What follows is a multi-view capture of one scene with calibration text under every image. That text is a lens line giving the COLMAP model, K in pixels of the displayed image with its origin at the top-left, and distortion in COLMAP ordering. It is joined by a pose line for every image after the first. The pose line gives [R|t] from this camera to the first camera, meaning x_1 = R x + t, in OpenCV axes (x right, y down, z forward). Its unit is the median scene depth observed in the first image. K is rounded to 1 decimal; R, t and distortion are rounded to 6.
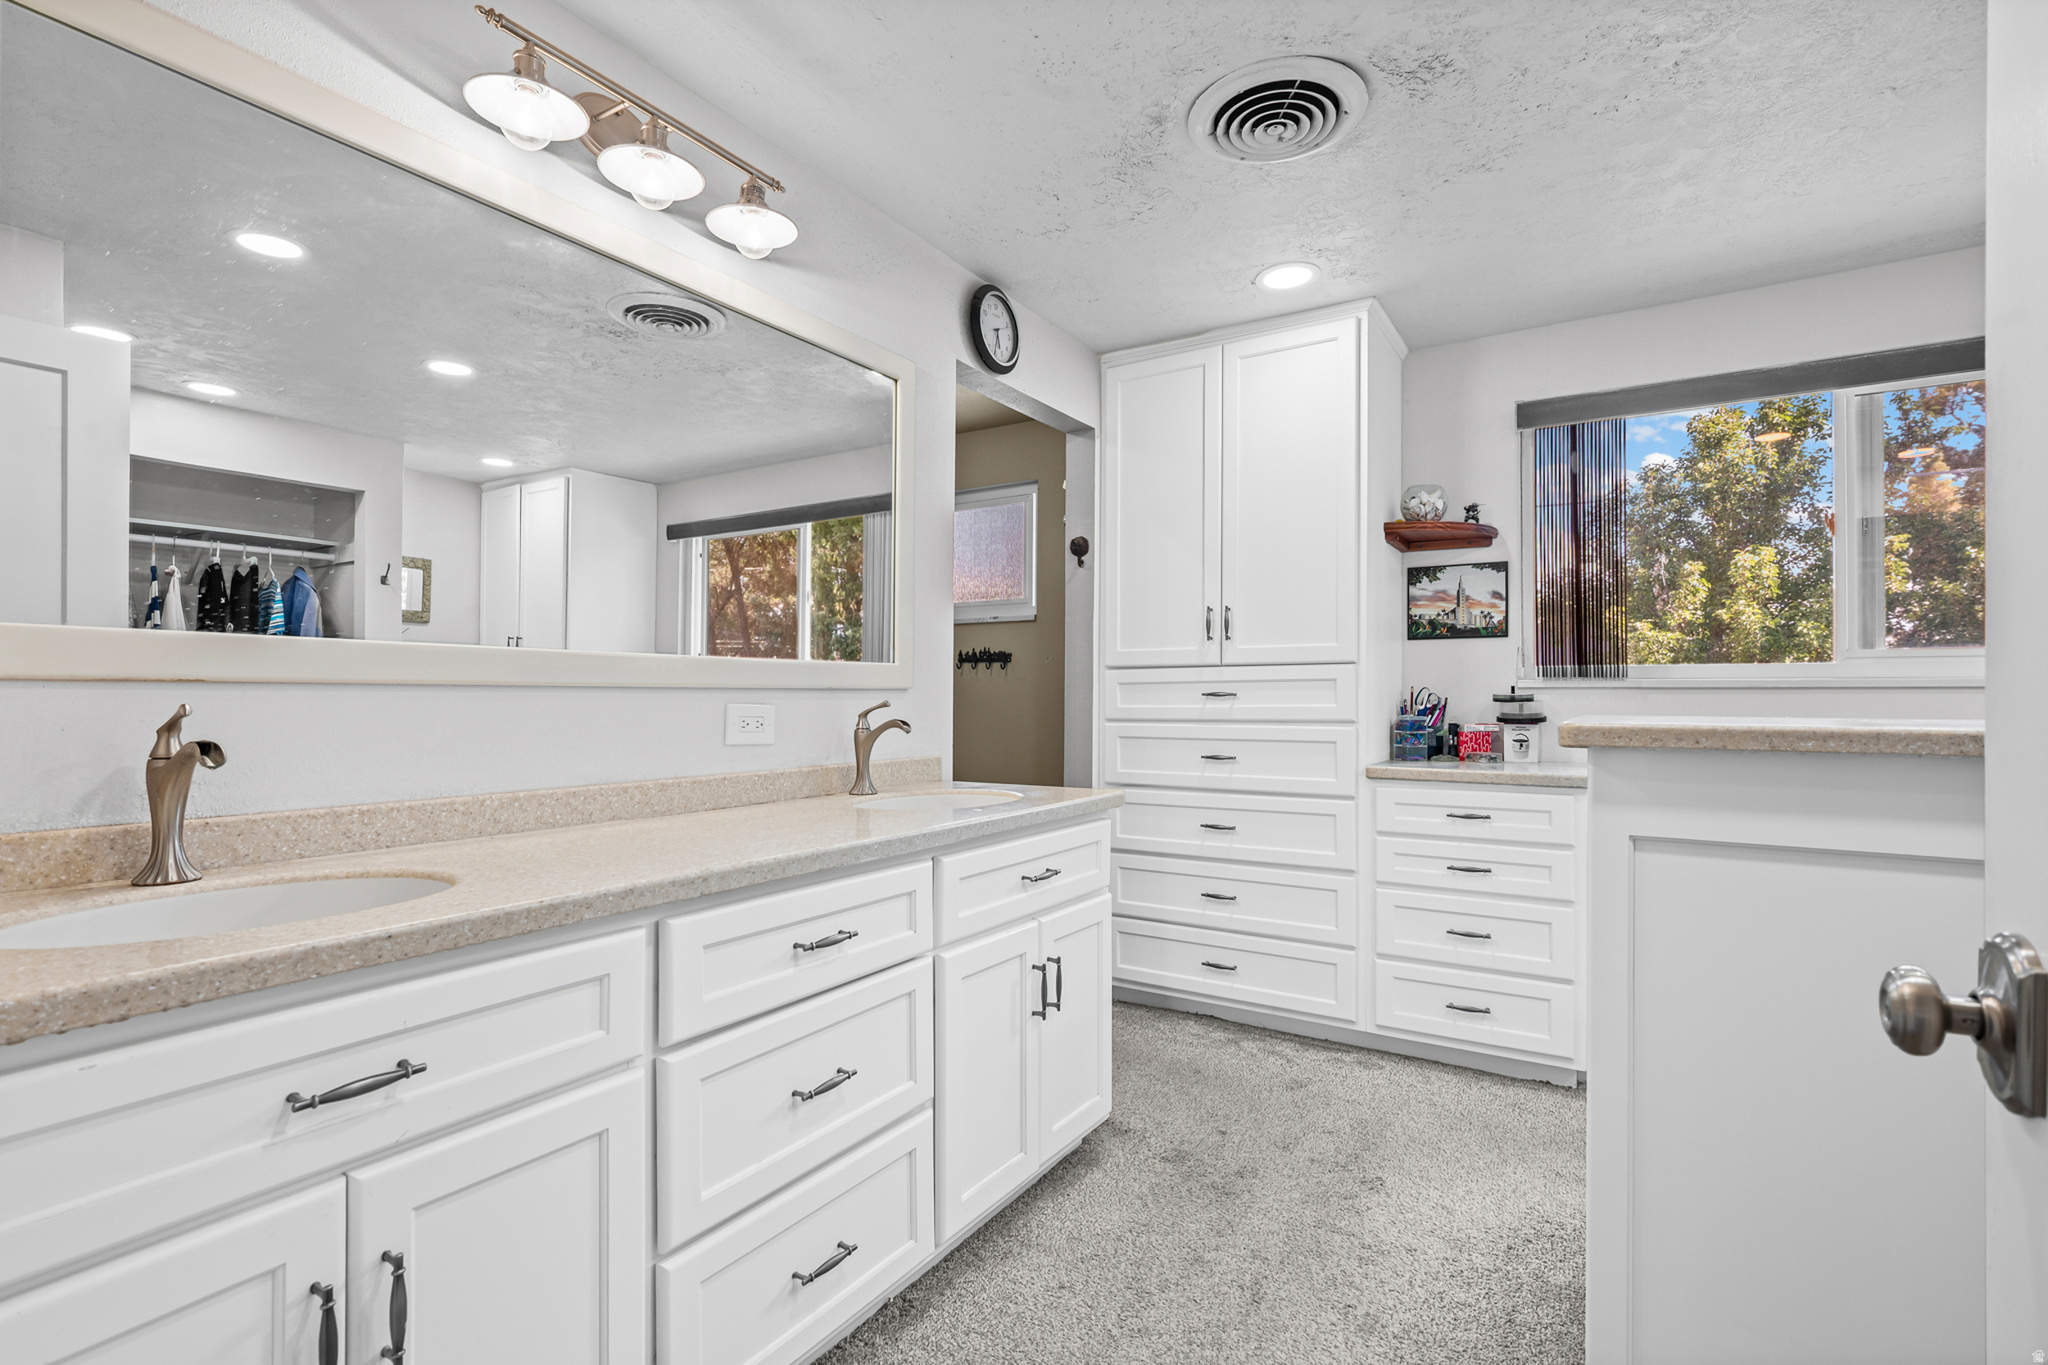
lens RADIAL K [[959.9, 0, 1024.4], [0, 959.9, 703.7], [0, 0, 1]] dist [-0.002749, 0.000010]
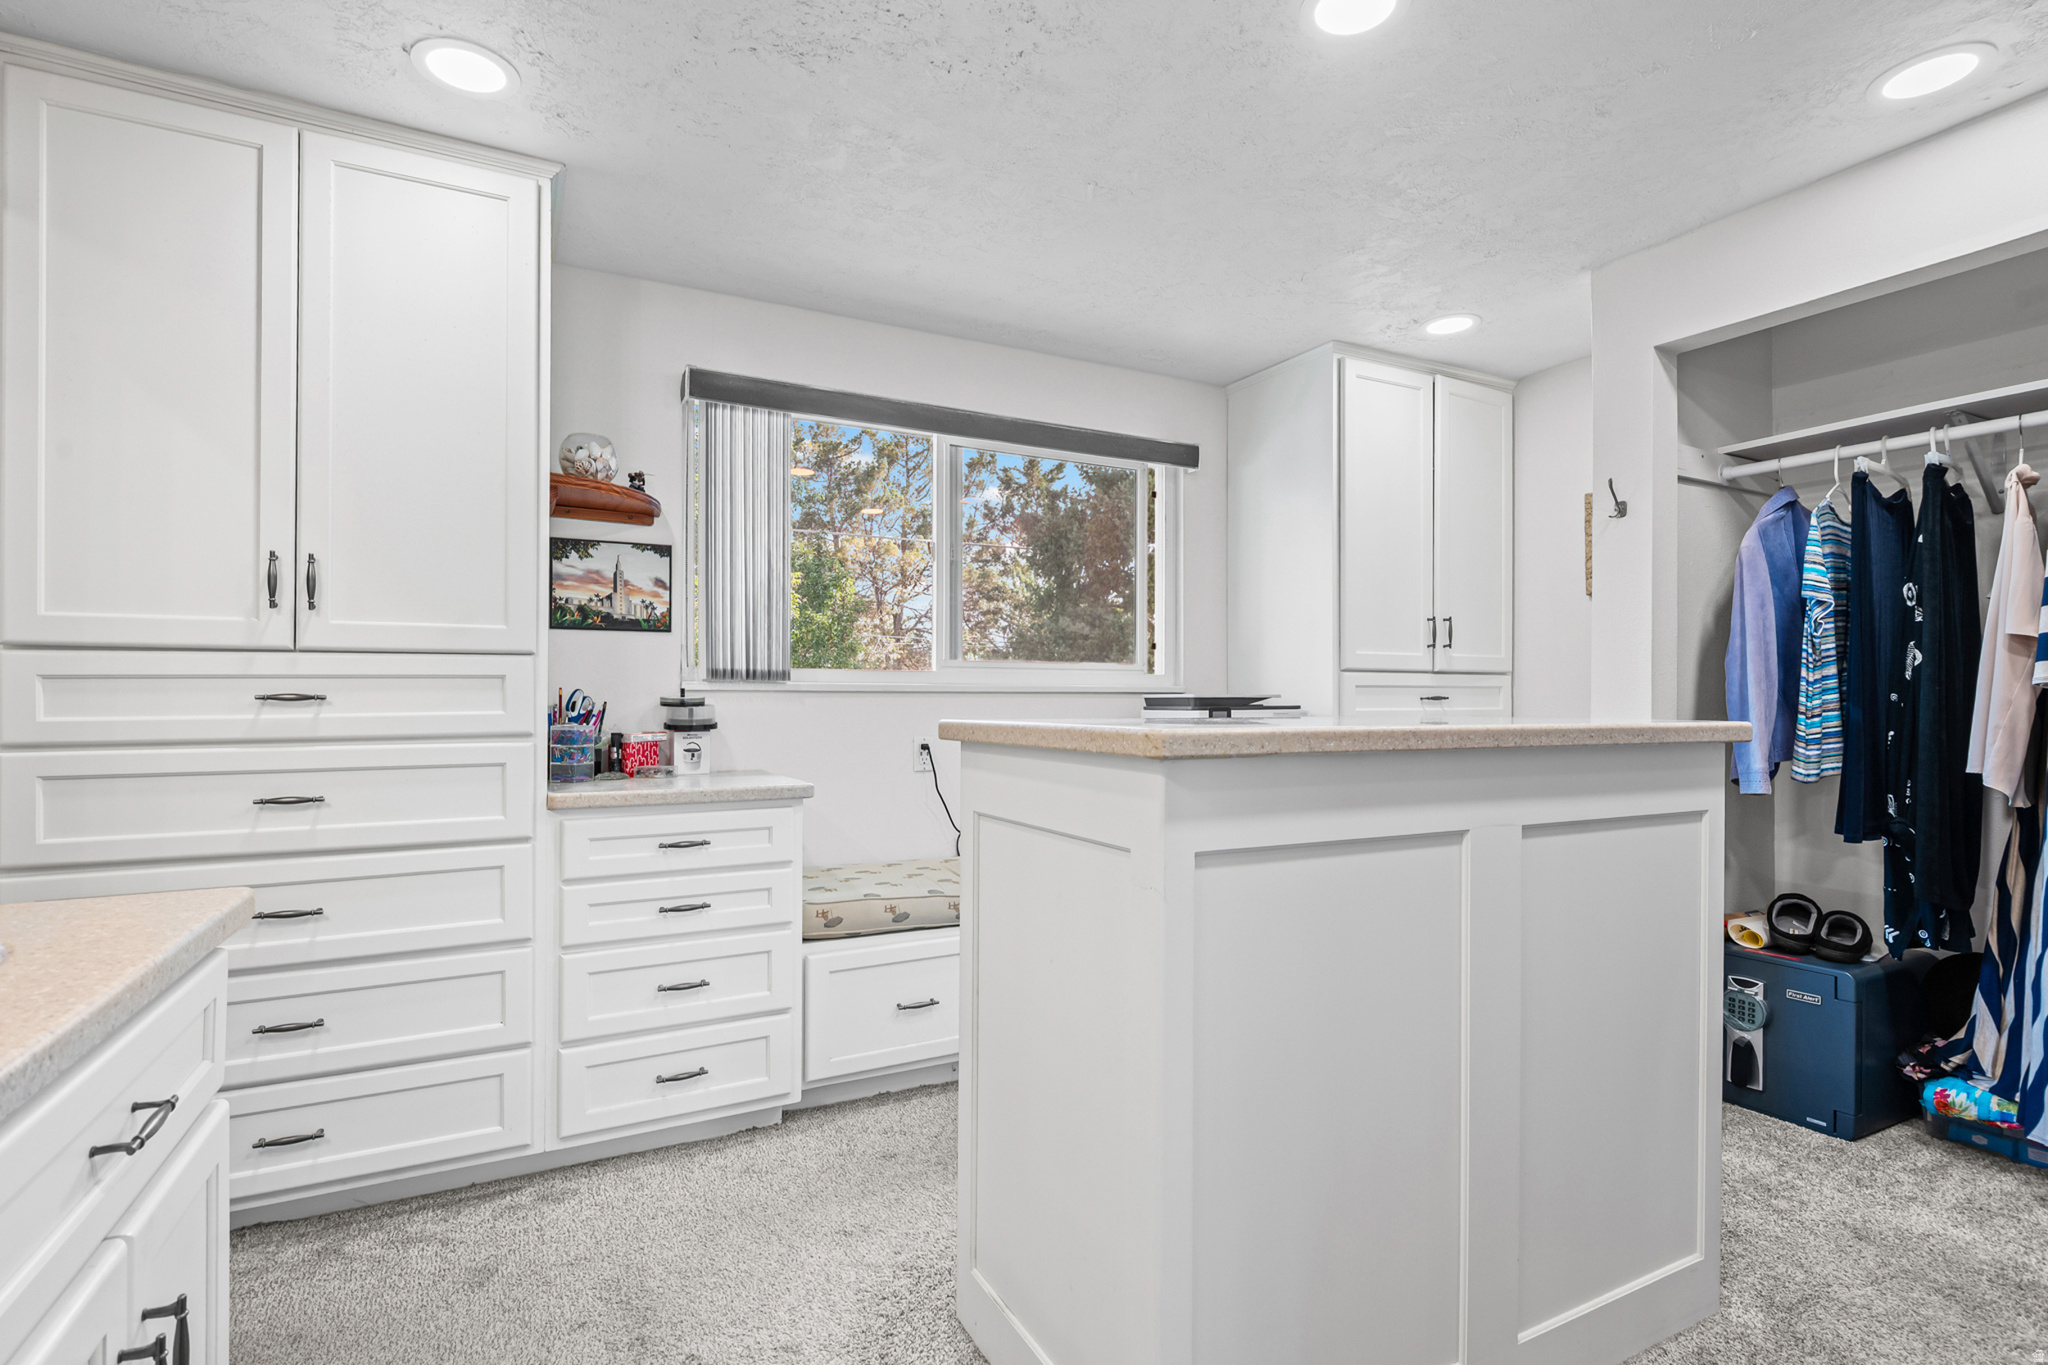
lens RADIAL K [[959.9, 0, 1024.4], [0, 959.9, 703.7], [0, 0, 1]] dist [-0.002749, 0.000010]
pose [[0.495149, -0.003843, 0.868800, -0.097703], [0.008550, 0.999963, -0.000450, -0.001302], [-0.868766, 0.007651, 0.495164, 0.290795]]
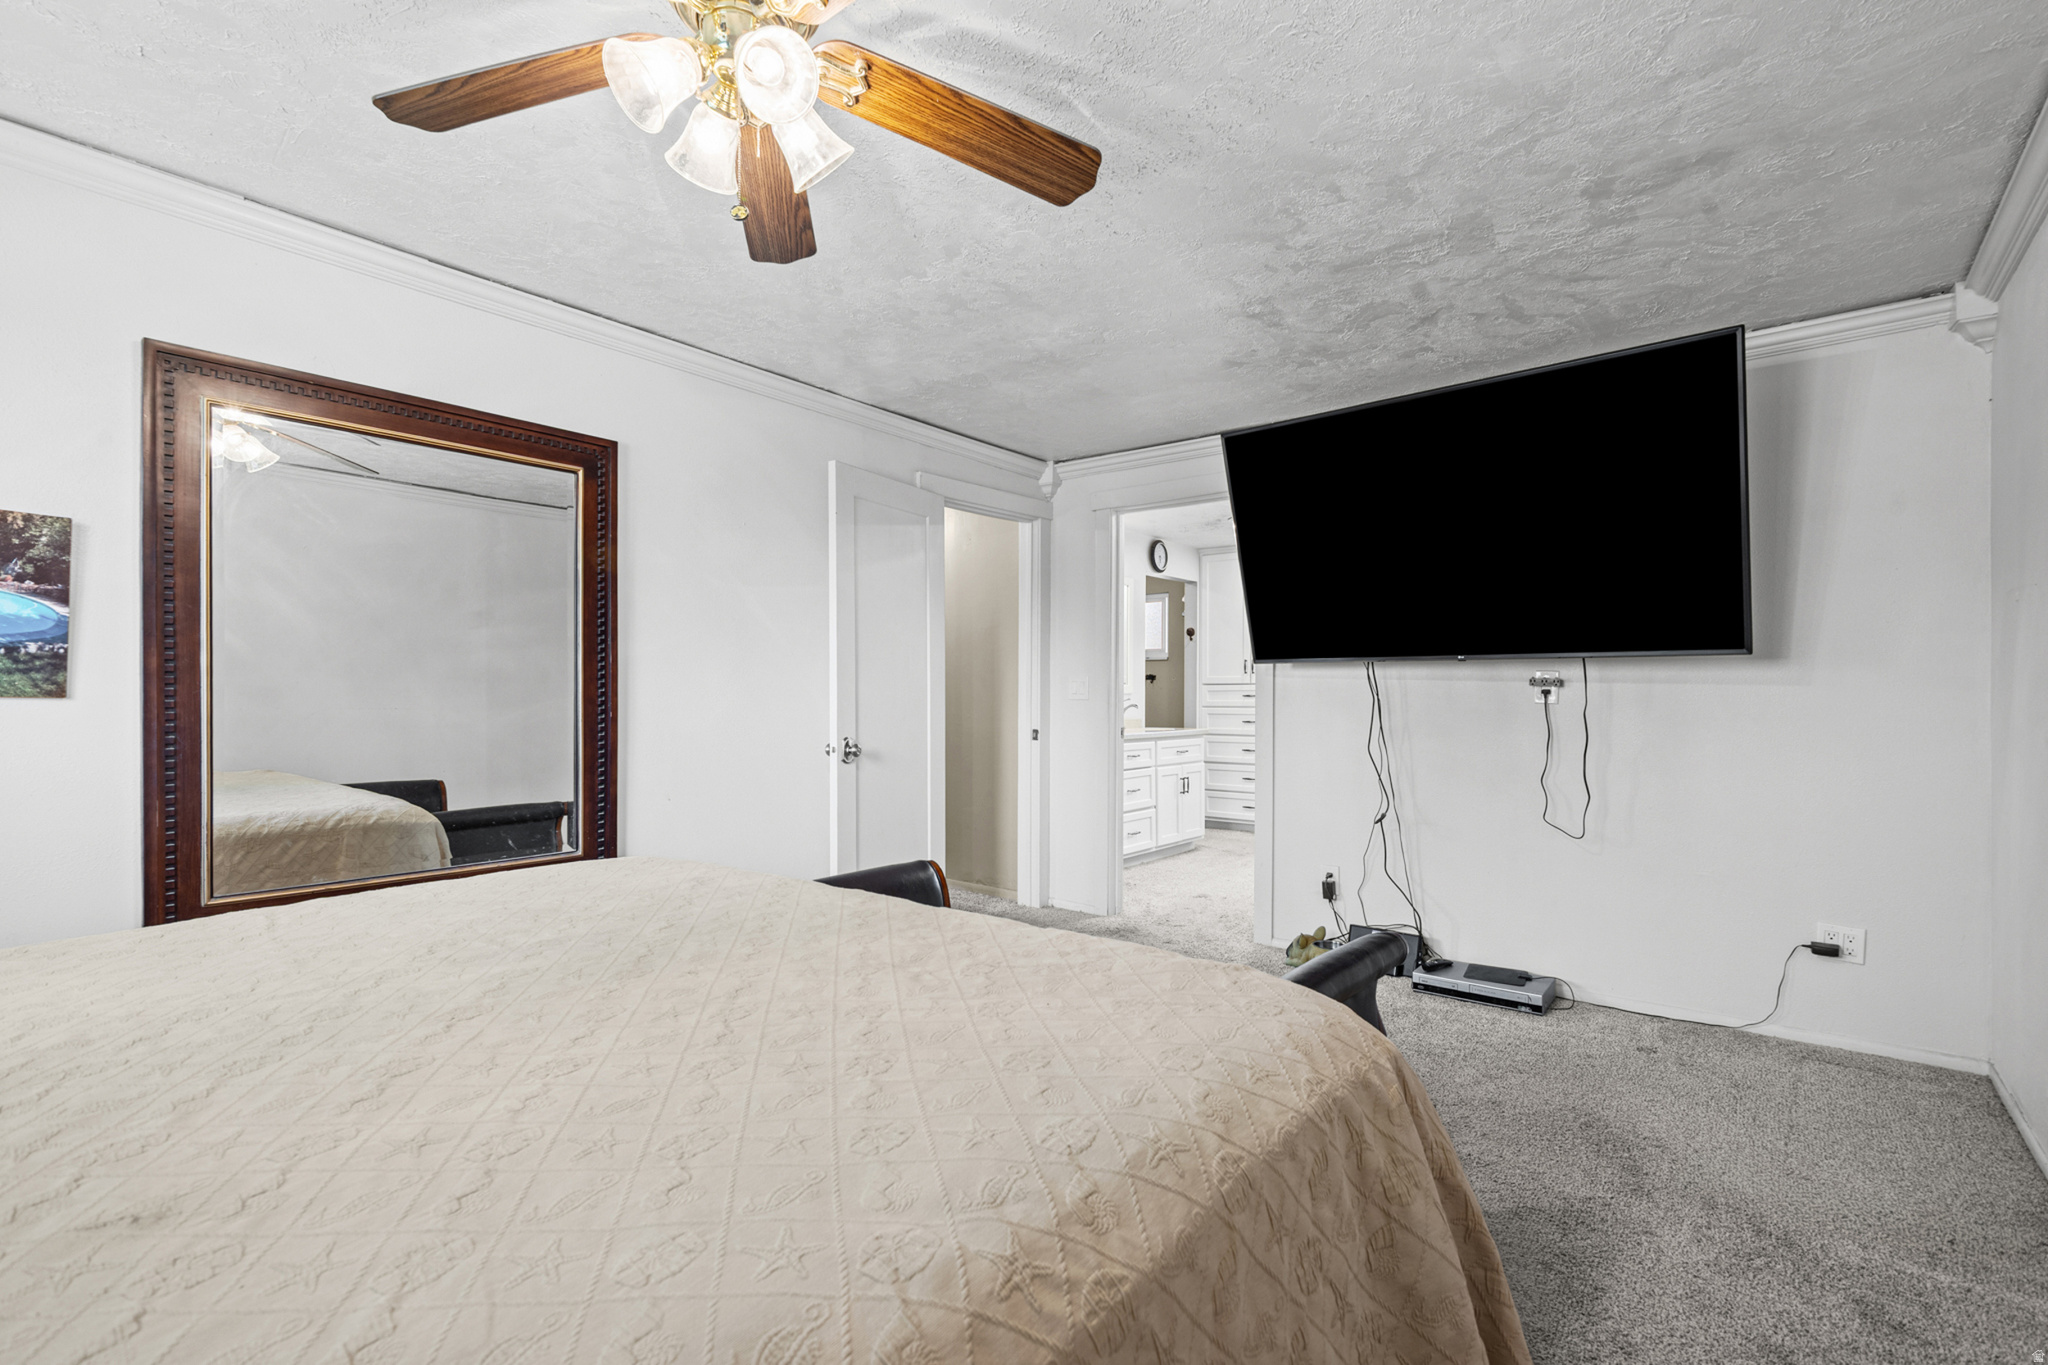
lens RADIAL K [[959.9, 0, 1024.4], [0, 959.9, 703.7], [0, 0, 1]] dist [-0.002749, 0.000010]
pose [[0.995572, 0.001287, -0.093997, -0.134961], [-0.001090, 0.999997, 0.002142, 0.006445], [0.094000, -0.002030, 0.995570, -1.464888]]
